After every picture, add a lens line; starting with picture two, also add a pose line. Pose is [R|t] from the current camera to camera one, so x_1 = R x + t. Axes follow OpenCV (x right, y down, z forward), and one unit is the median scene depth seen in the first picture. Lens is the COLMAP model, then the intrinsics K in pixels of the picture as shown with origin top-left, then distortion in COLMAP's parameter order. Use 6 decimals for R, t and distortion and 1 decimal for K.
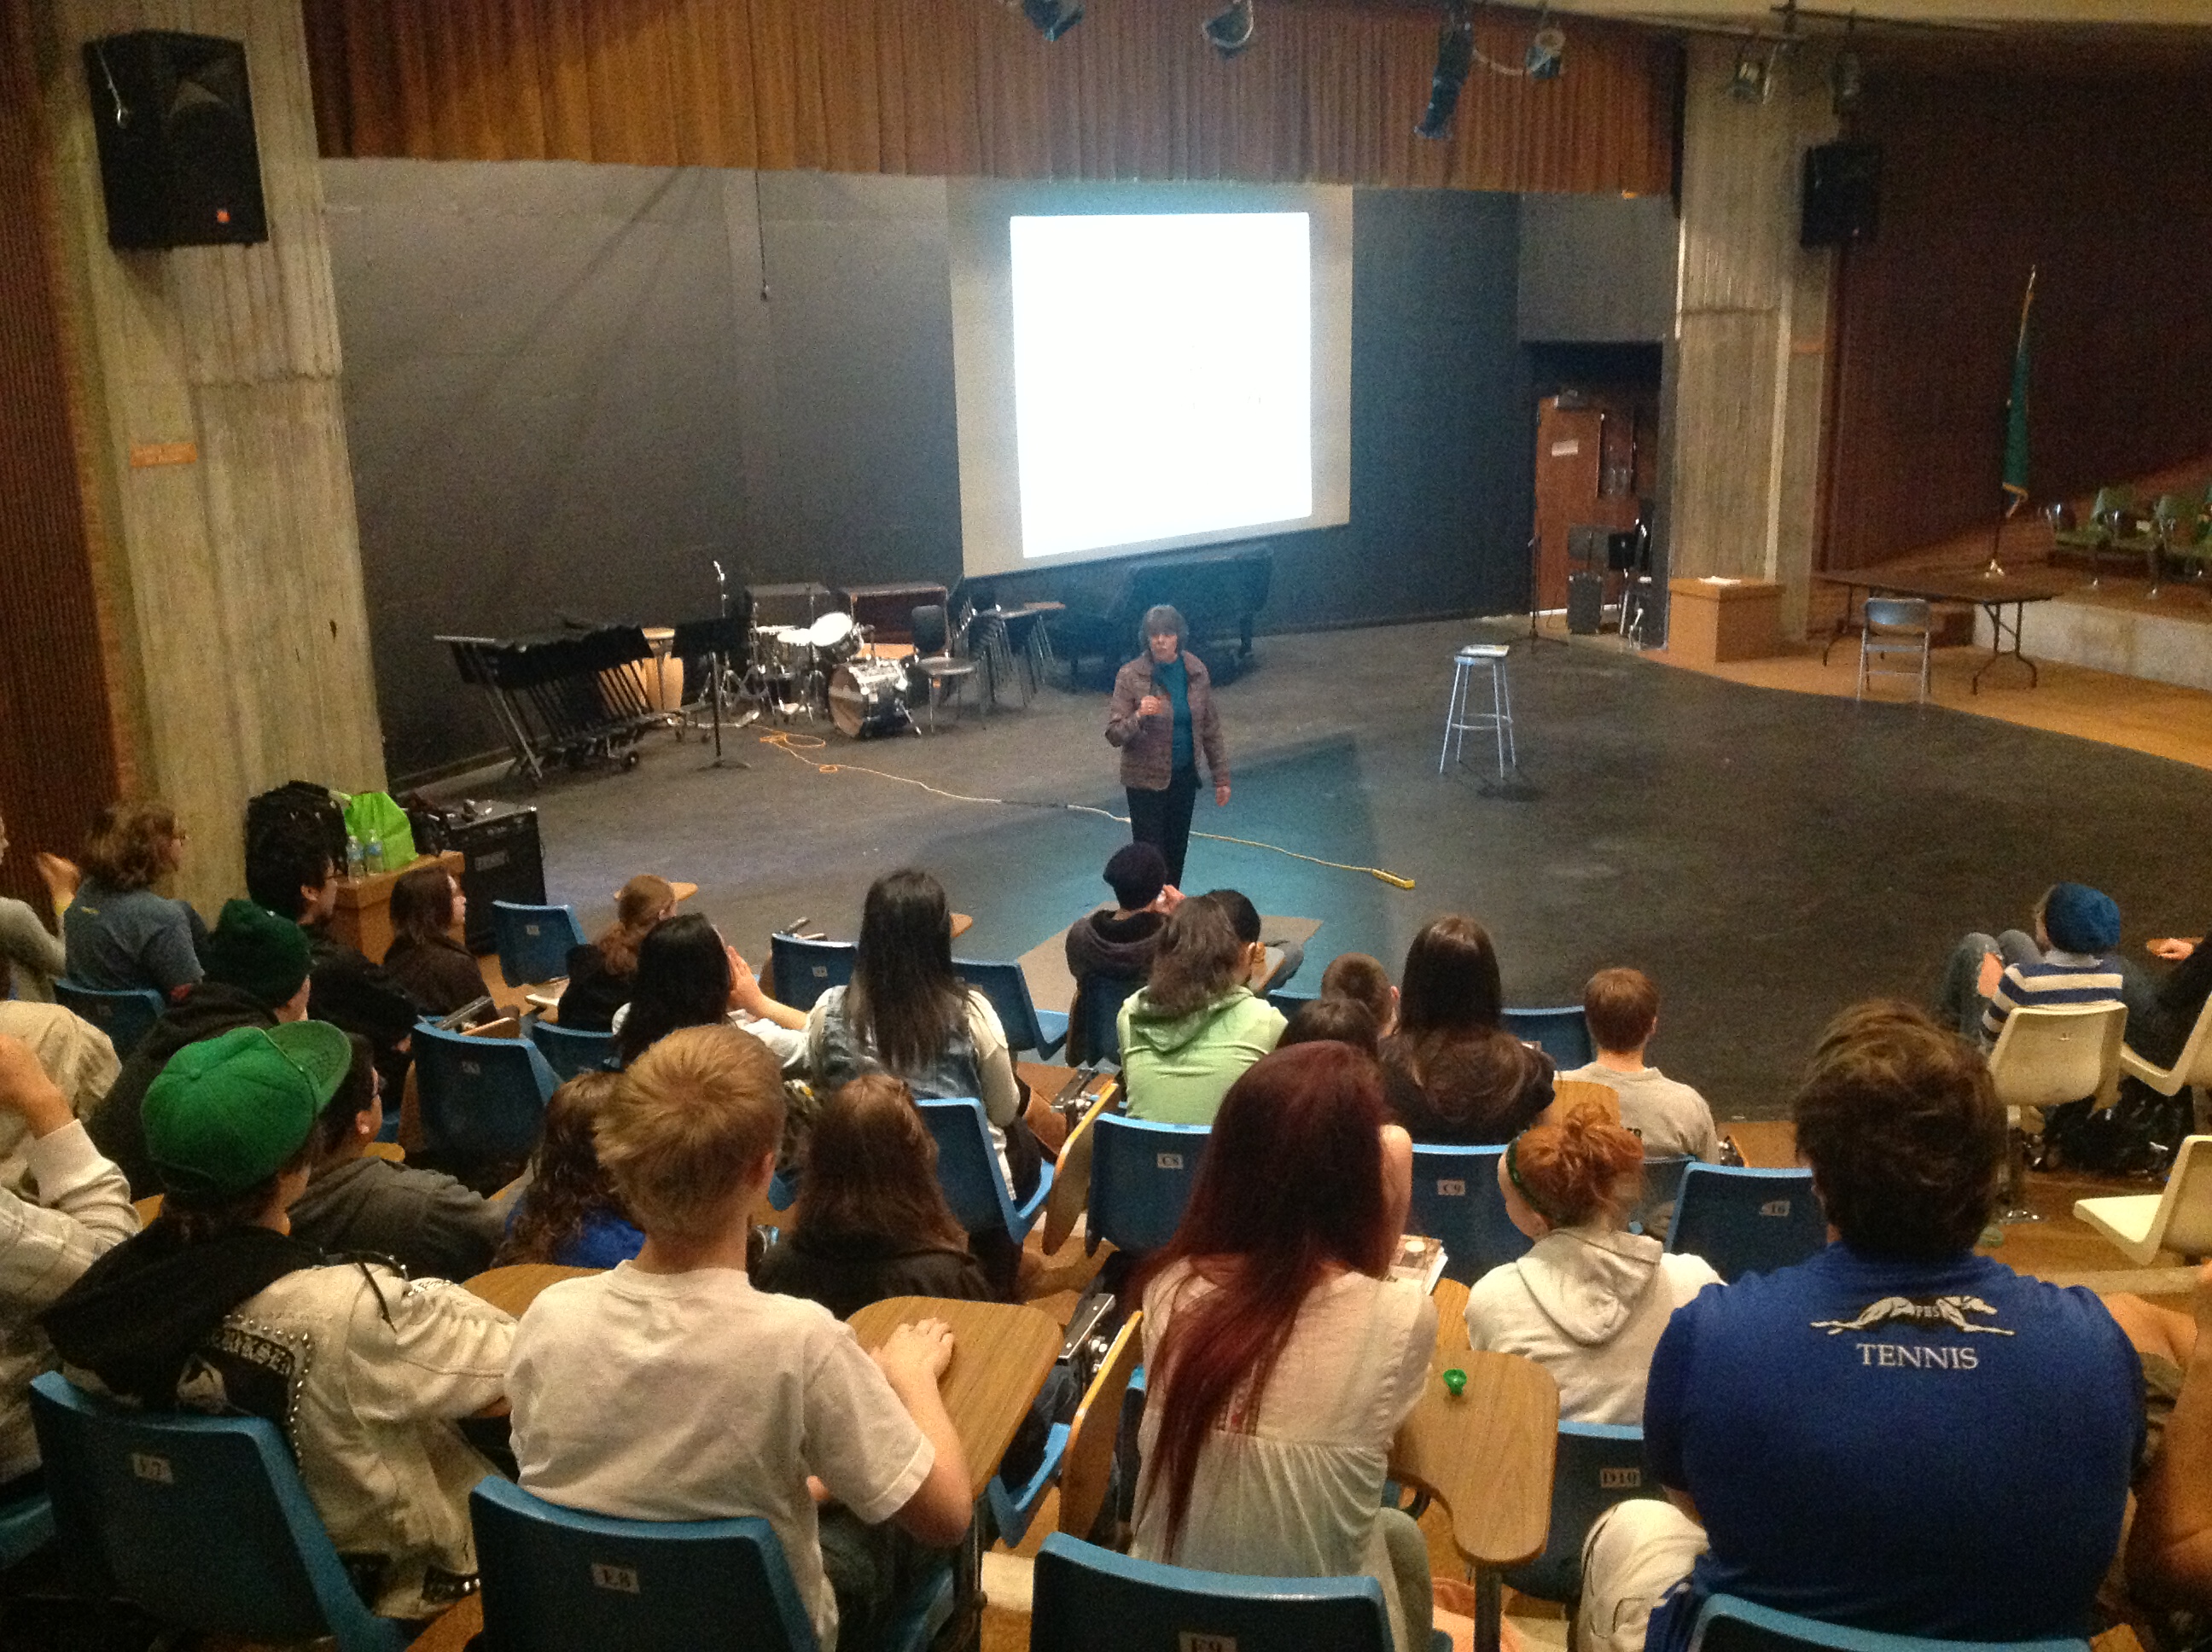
lens RADIAL K [[2228.3, 0, 1109.7], [0, 2228.3, 850.7], [0, 0, 1]] dist [0.050624, 0.000000]
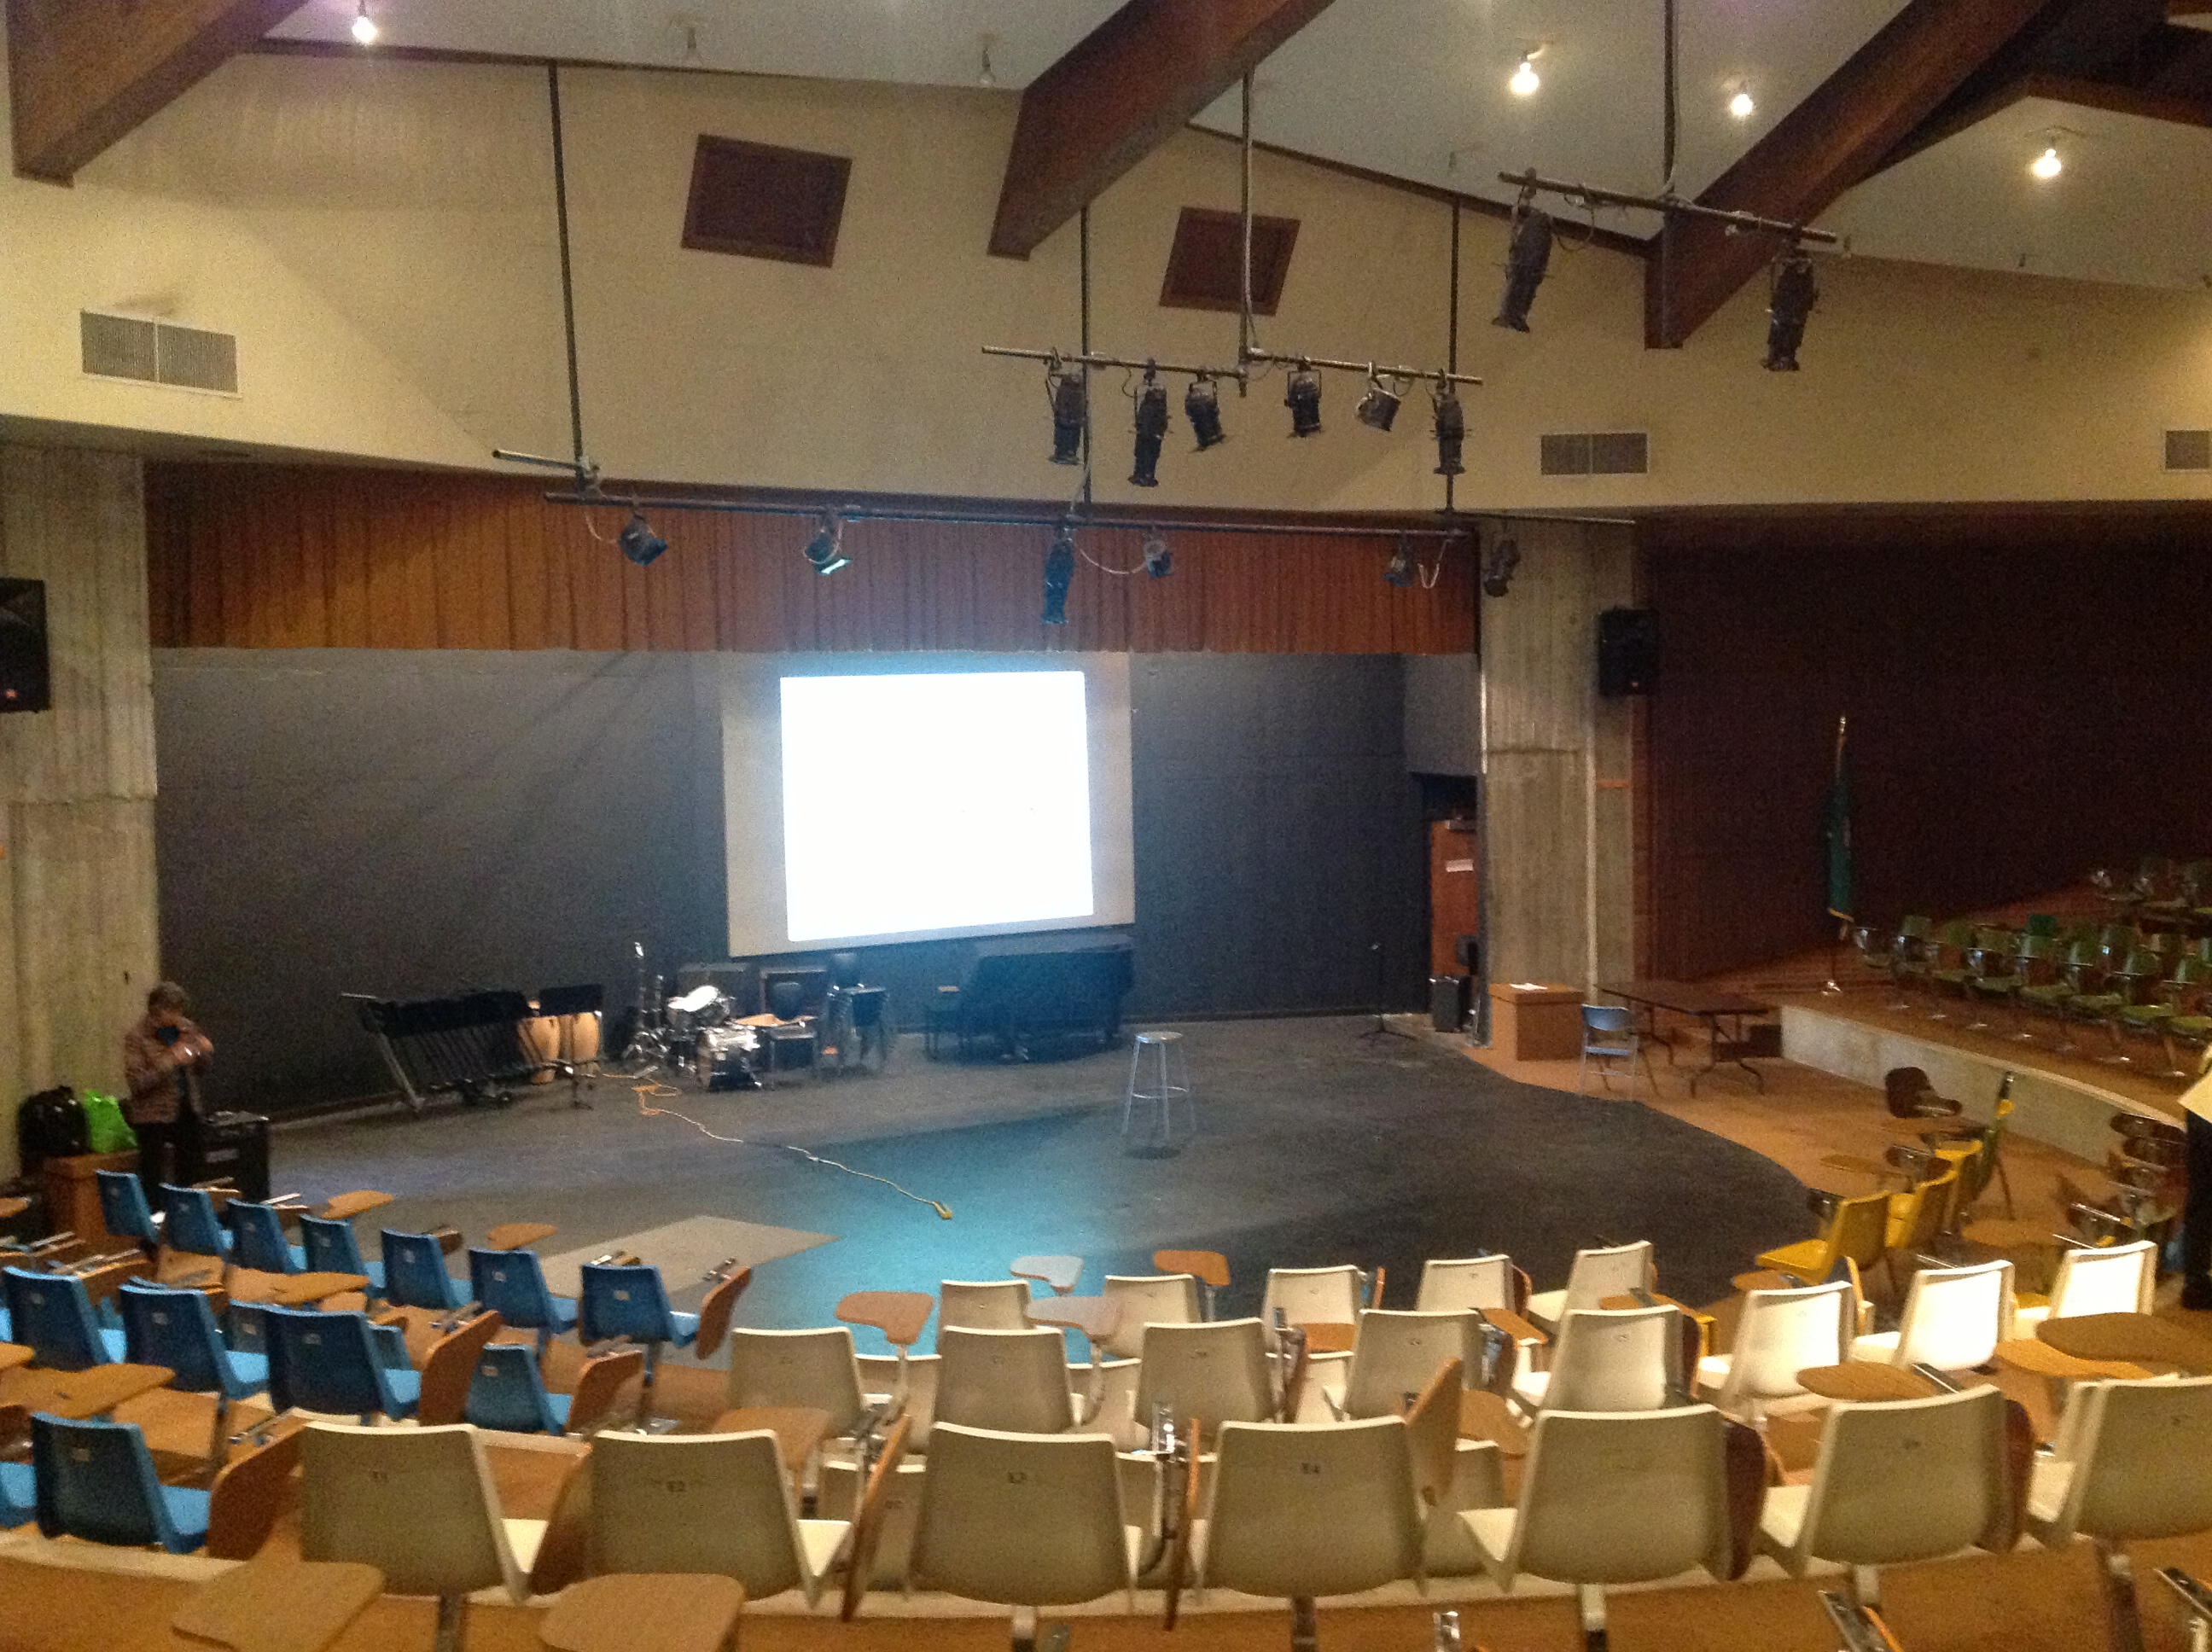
lens RADIAL K [[2228.3, 0, 1106.6], [0, 2228.3, 809.4], [0, 0, 1]] dist [0.050624, 0.000000]
pose [[0.973377, 0.014178, -0.228770, 0.354190], [-0.058946, 0.980000, -0.190067, 0.017177], [0.221500, 0.198492, 0.954746, -0.130623]]
